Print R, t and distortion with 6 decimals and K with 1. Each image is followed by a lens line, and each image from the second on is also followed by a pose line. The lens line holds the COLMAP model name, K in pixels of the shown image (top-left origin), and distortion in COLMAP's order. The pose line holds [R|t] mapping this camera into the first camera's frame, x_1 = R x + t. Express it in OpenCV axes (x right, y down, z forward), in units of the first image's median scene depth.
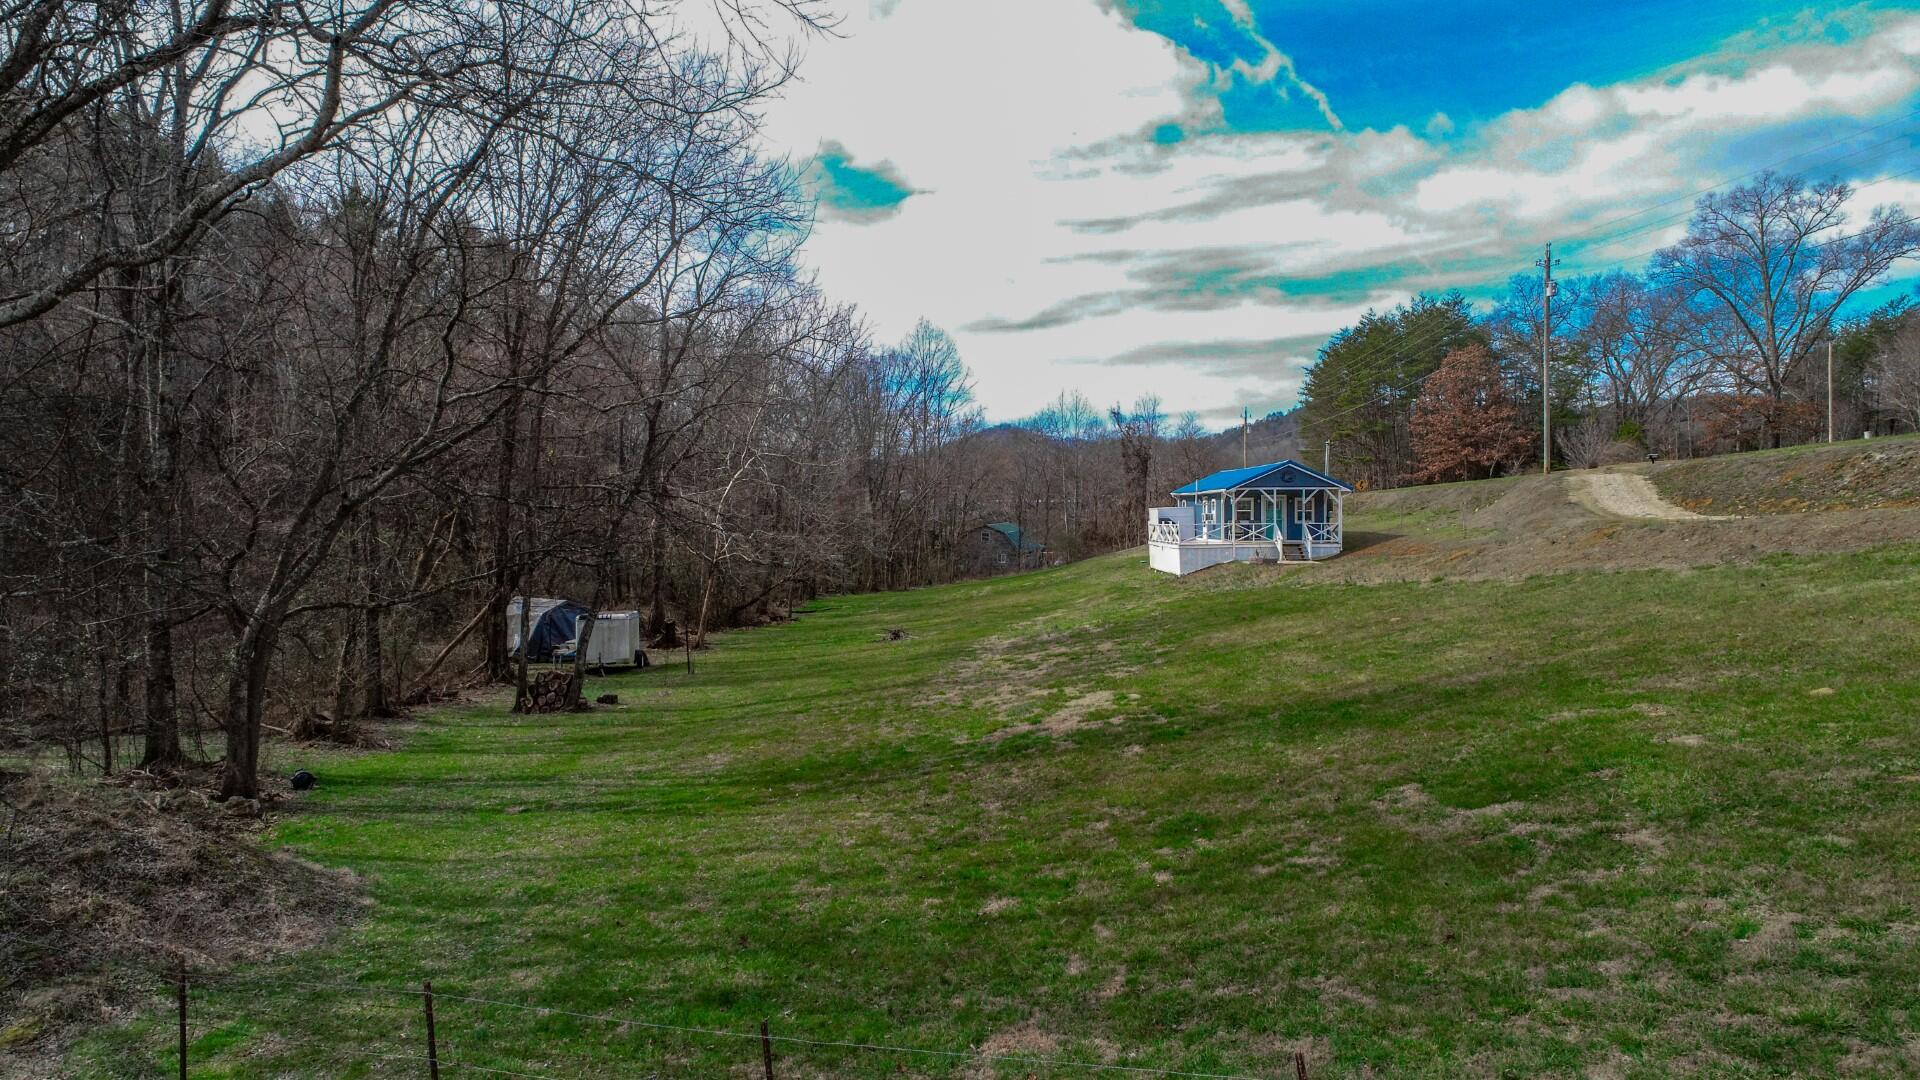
lens RADIAL K [[1245.5, 0, 960.0], [0, 1245.5, 540.0], [0, 0, 1]] dist [-0.004995, -0.000796]
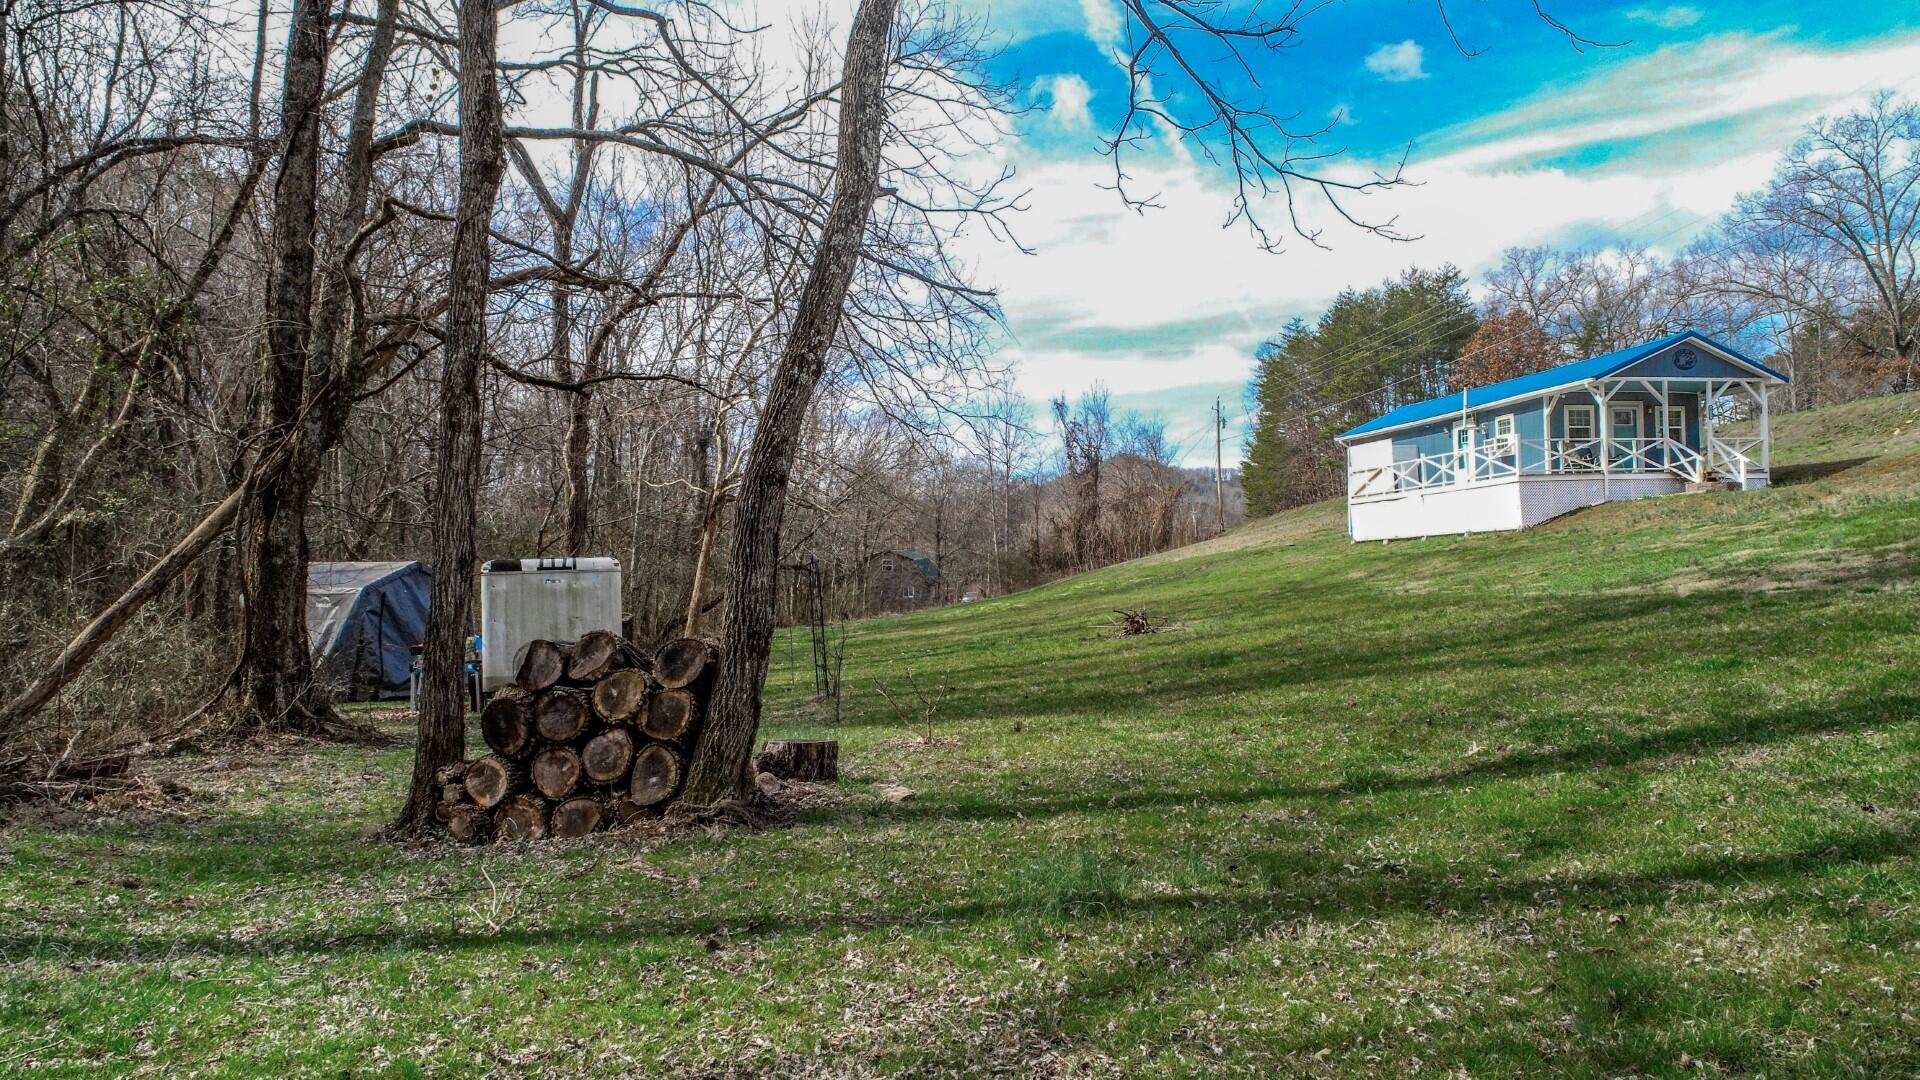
lens RADIAL K [[1295.4, 0, 960.0], [0, 1295.4, 540.0], [0, 0, 1]] dist [-0.001235, -0.001849]
pose [[0.986306, -0.007678, 0.164749, -0.170157], [0.016028, 0.998650, -0.049414, 0.056883], [-0.164147, 0.051378, 0.985097, 0.432928]]
